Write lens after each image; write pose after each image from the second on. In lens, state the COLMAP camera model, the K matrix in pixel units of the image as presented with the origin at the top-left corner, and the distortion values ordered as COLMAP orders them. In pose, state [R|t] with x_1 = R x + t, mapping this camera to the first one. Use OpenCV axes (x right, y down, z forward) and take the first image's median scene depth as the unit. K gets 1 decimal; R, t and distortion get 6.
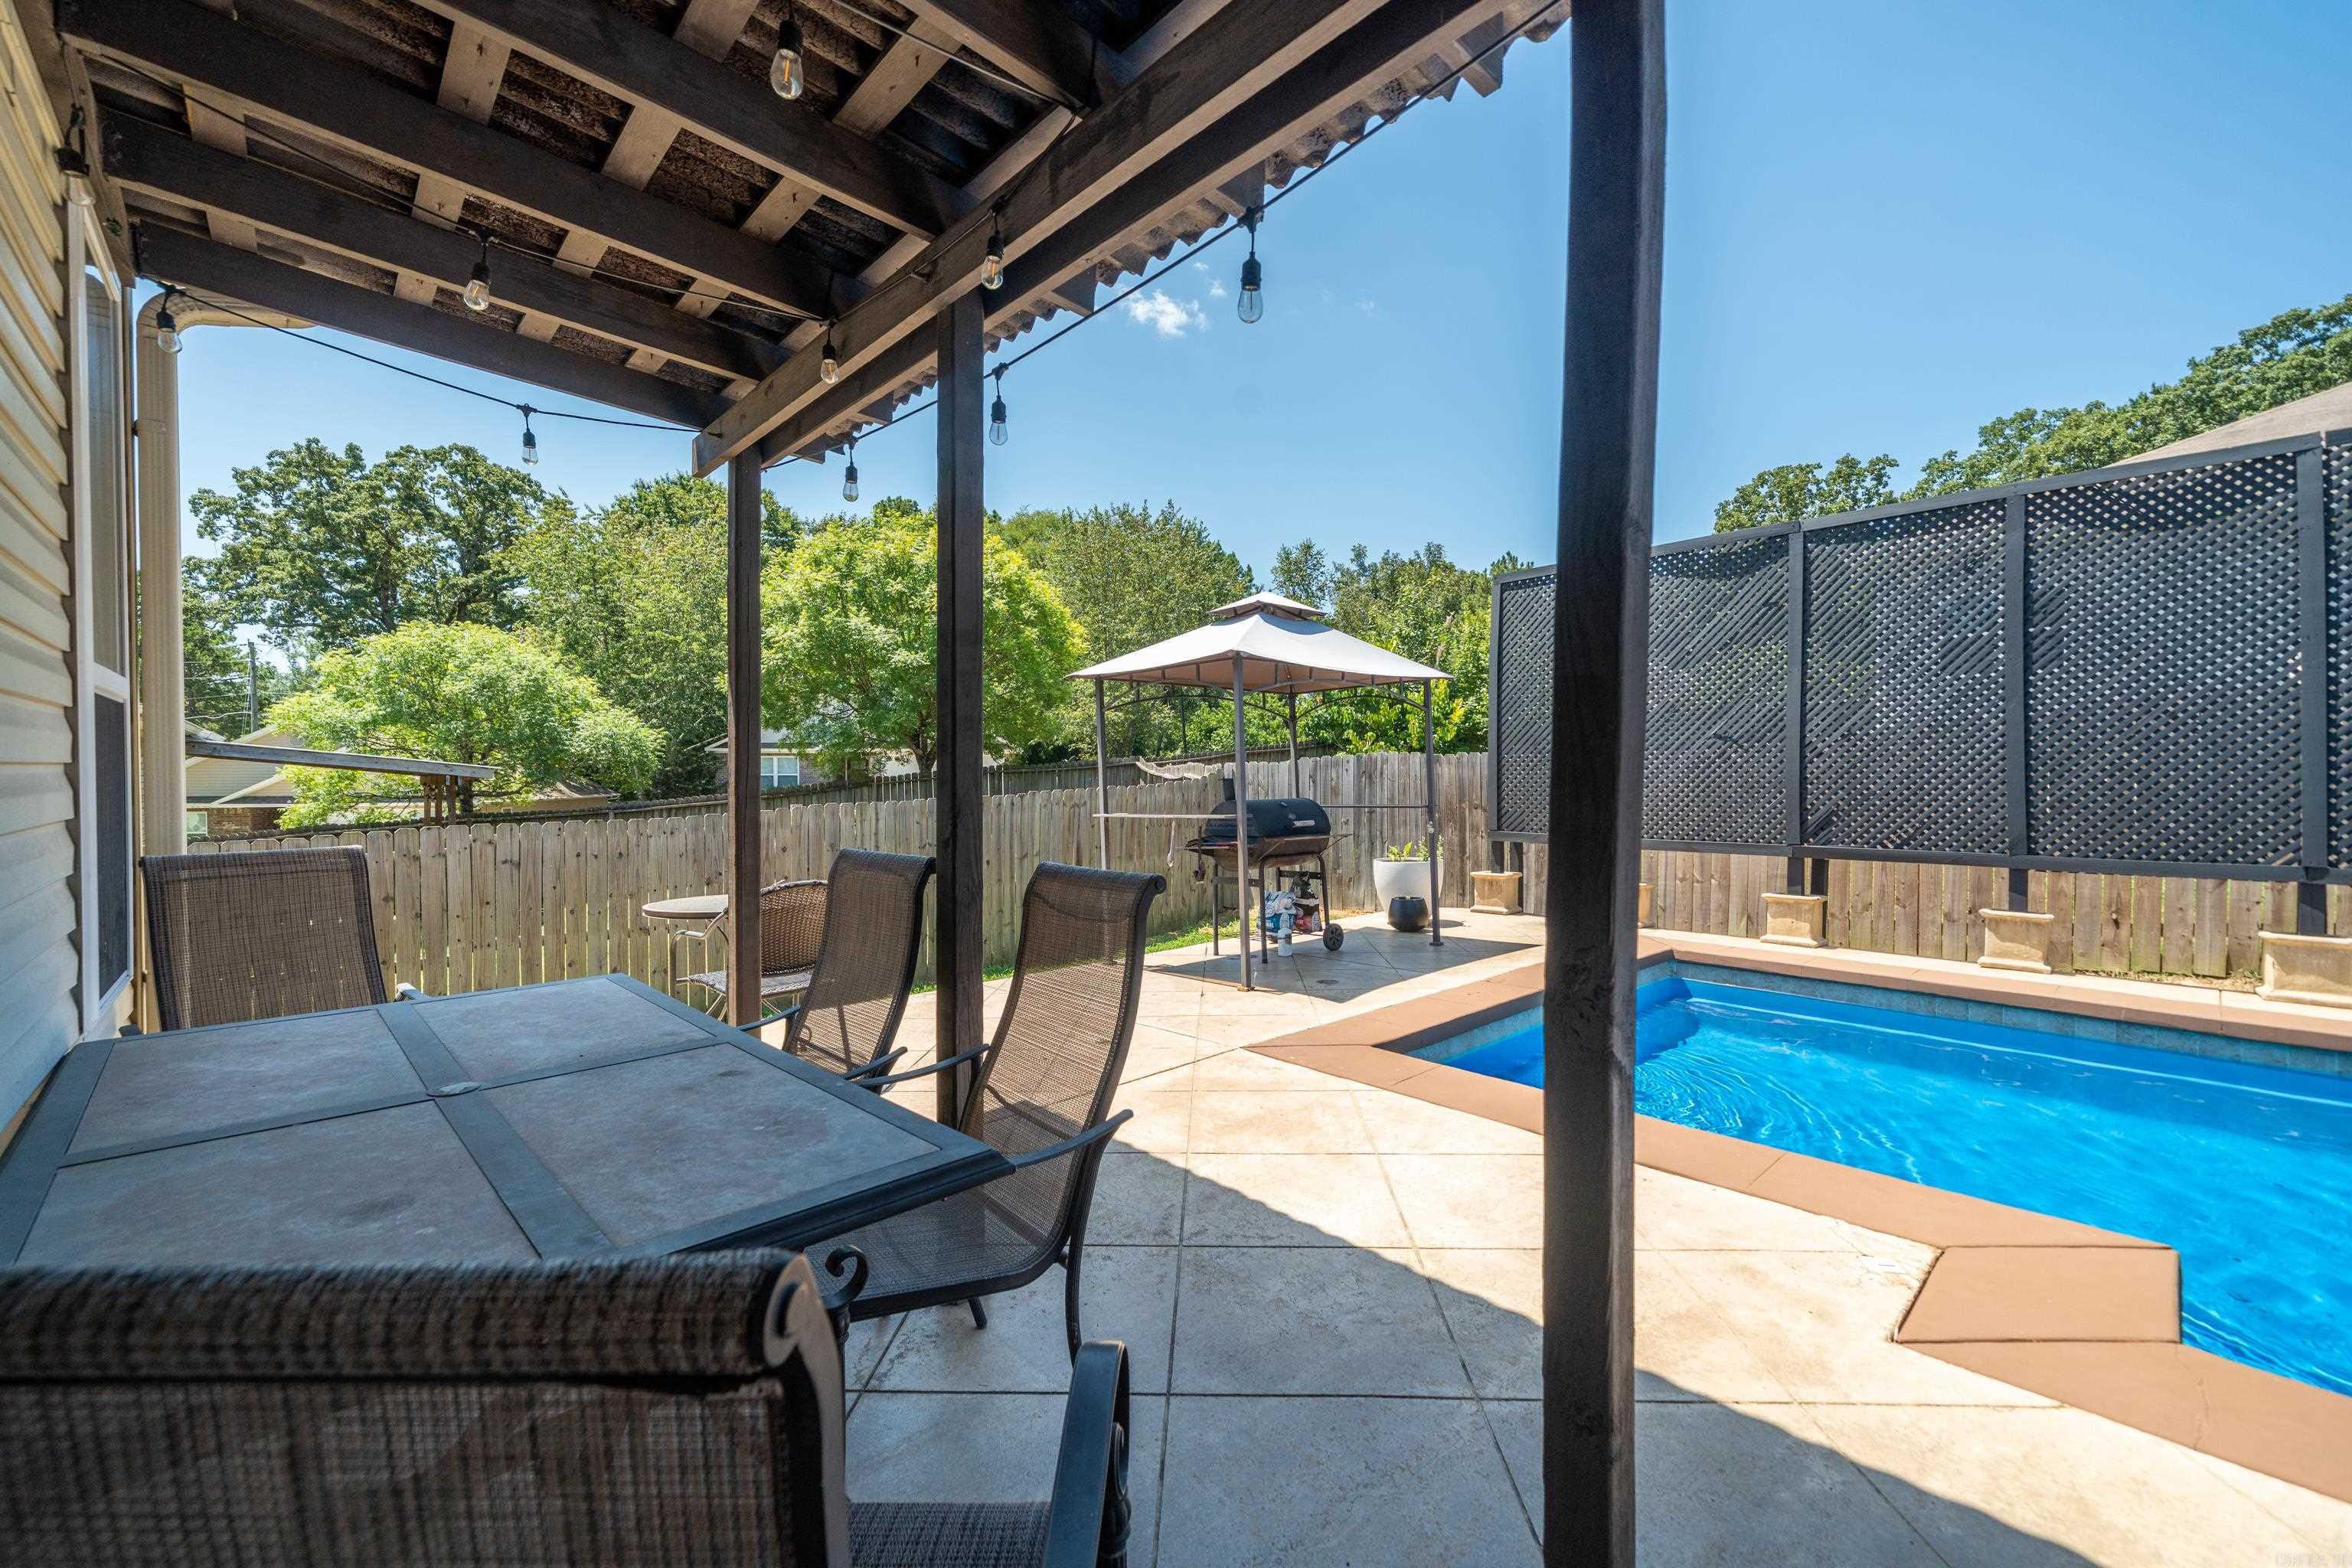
lens RADIAL K [[961.9, 0, 1147.0], [0, 961.9, 816.7], [0, 0, 1]] dist [-0.001618, -0.000339]
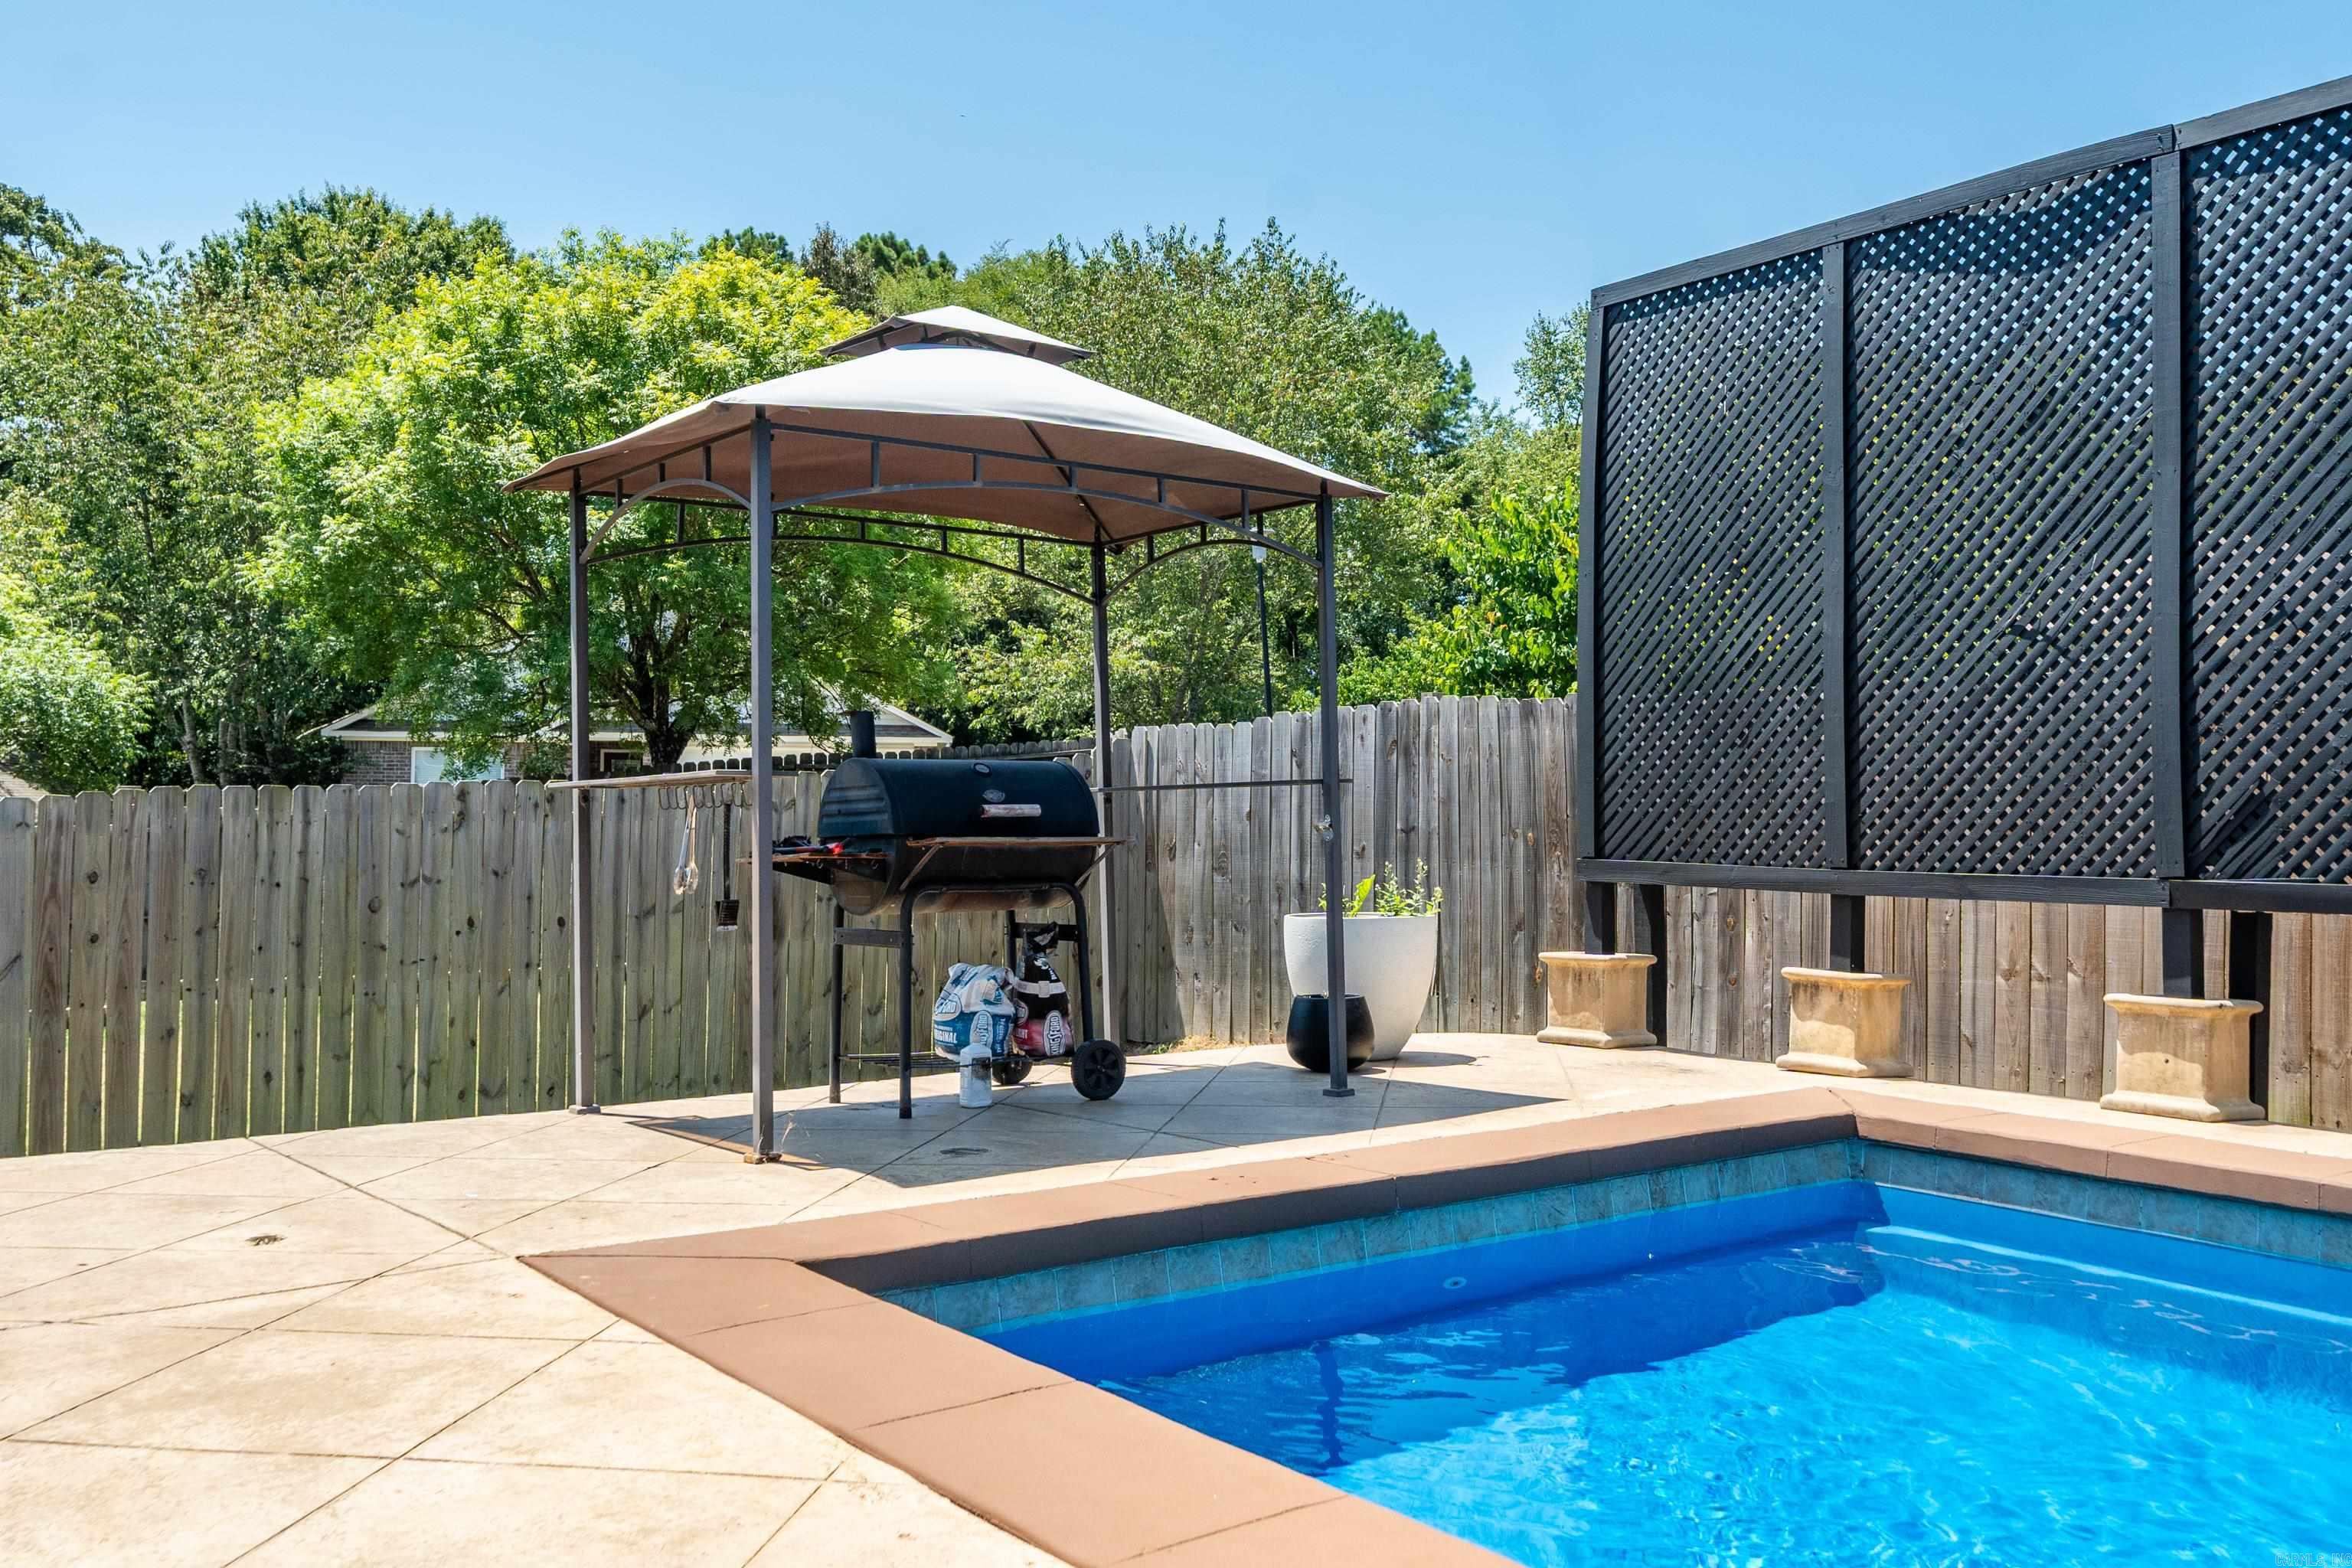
lens RADIAL K [[2031.4, 0, 1134.7], [0, 2031.4, 779.8], [0, 0, 1]] dist [0.005224, -0.012104]
pose [[0.994754, 0.011482, -0.101646, 0.238887], [-0.017686, 0.998021, -0.060345, 0.037305], [0.100752, 0.061826, 0.992989, 0.046908]]
